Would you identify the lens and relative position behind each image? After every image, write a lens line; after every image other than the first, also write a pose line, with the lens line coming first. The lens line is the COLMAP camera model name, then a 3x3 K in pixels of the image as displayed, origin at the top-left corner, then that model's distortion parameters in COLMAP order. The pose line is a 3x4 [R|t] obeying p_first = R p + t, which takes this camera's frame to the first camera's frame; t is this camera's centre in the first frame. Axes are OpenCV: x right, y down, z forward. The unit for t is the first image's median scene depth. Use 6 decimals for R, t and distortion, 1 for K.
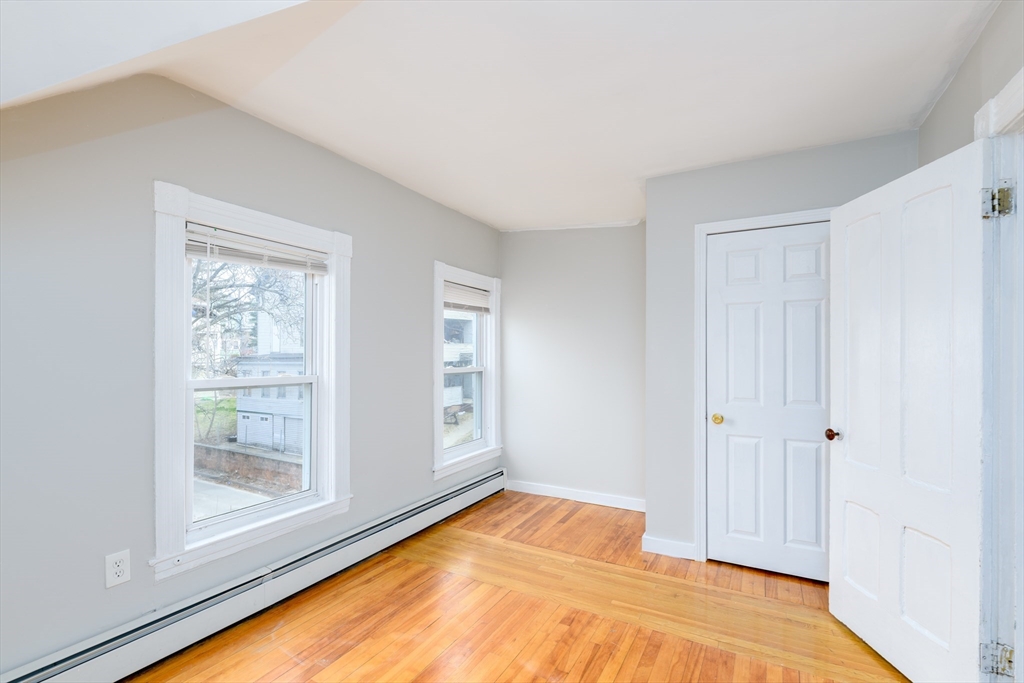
lens RADIAL K [[465.3, 0, 511.2], [0, 465.3, 354.6], [0, 0, 1]] dist [0.000129, -0.000042]
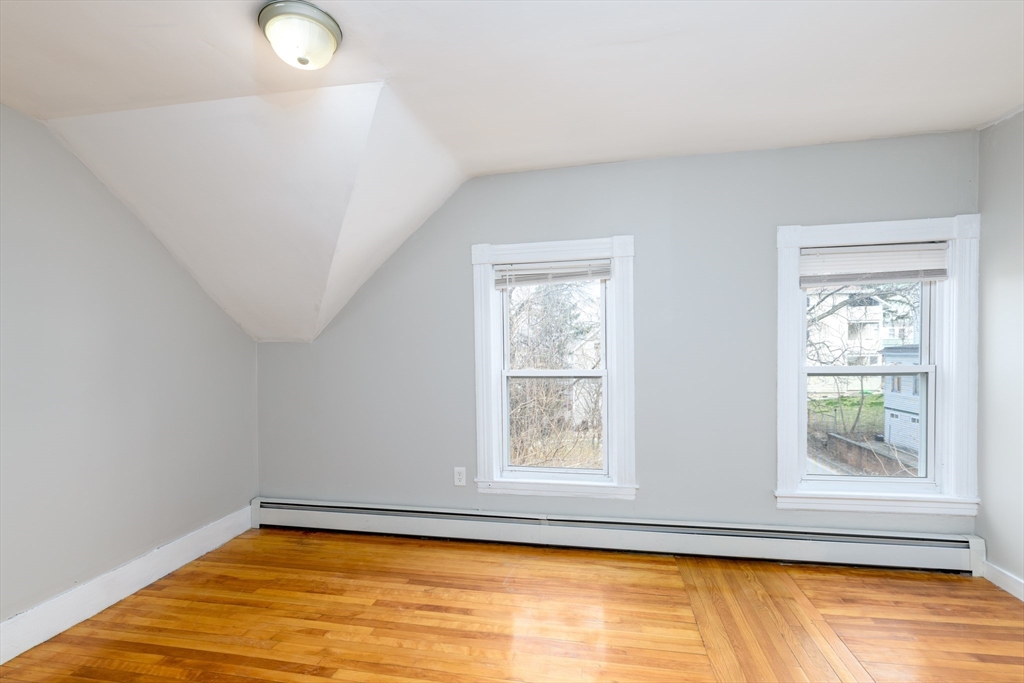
lens RADIAL K [[477.2, 0, 511.2], [0, 477.2, 364.2], [0, 0, 1]] dist [-0.002346, -0.000713]
pose [[0.308825, 0.021271, -0.950881, 0.451332], [0.017839, 0.999444, 0.028152, -0.003619], [0.950951, -0.025657, 0.308274, 0.321887]]
